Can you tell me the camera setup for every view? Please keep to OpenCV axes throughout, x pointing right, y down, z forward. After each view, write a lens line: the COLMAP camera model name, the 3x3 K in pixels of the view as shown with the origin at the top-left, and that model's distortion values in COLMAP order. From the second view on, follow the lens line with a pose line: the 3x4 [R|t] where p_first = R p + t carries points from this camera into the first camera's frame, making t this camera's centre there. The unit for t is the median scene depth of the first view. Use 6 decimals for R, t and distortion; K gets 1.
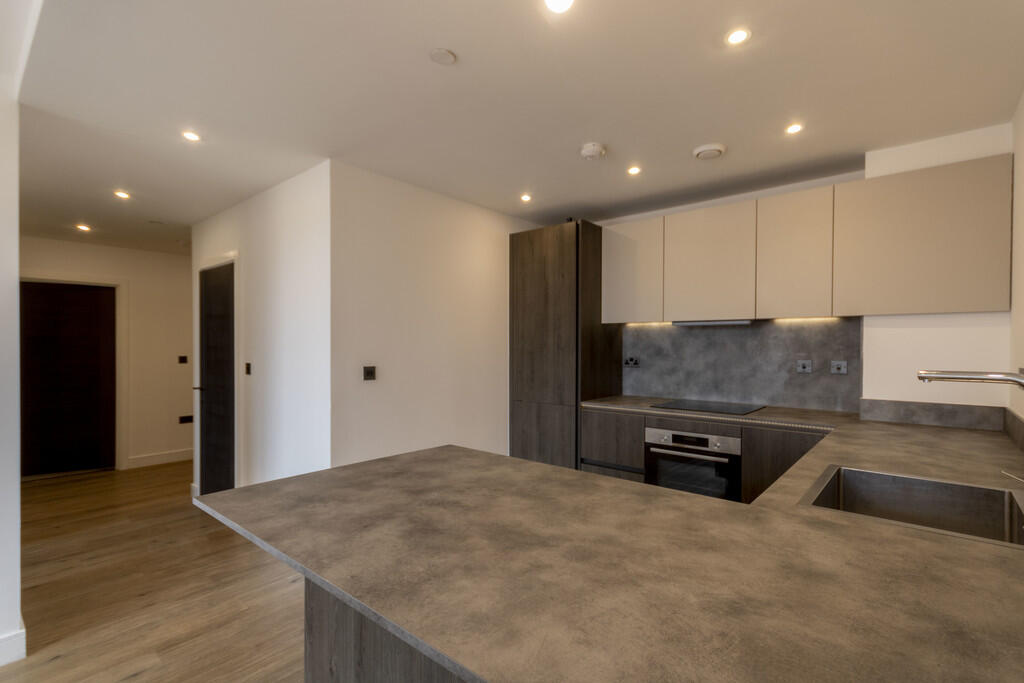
lens RADIAL K [[477.7, 0, 512.1], [0, 477.7, 358.7], [0, 0, 1]] dist [0.000335, 0.000137]
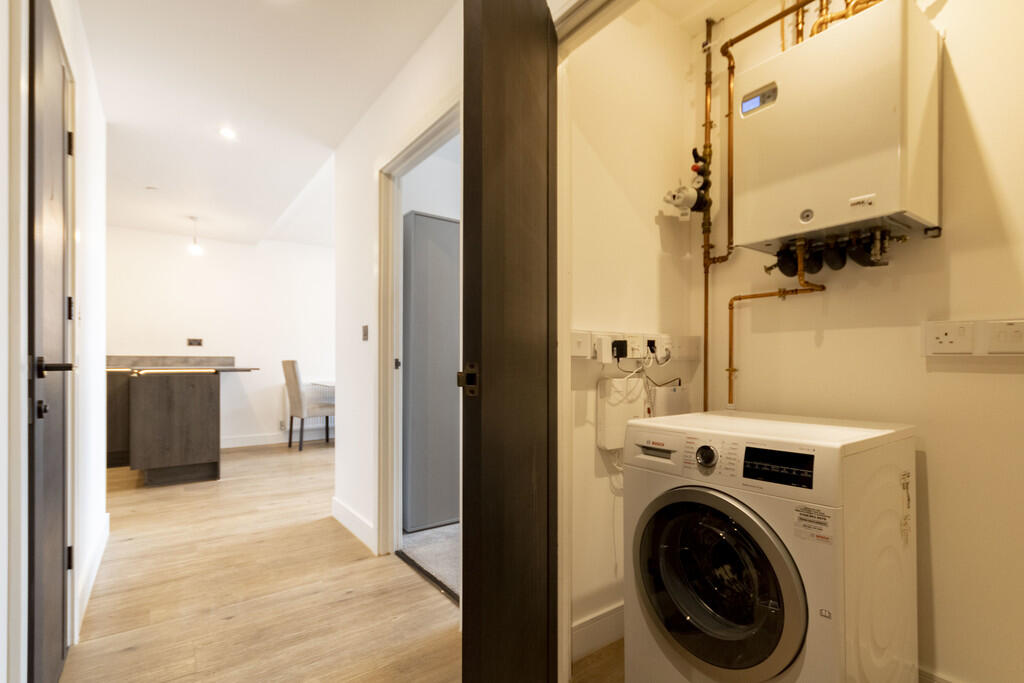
lens RADIAL K [[477.7, 0, 512.1], [0, 477.7, 358.7], [0, 0, 1]] dist [0.000335, 0.000137]
pose [[-0.973910, -0.002512, 0.226923, -1.447671], [-0.001159, 0.999981, 0.006093, 0.082965], [-0.226934, 0.005671, -0.973894, 1.773057]]
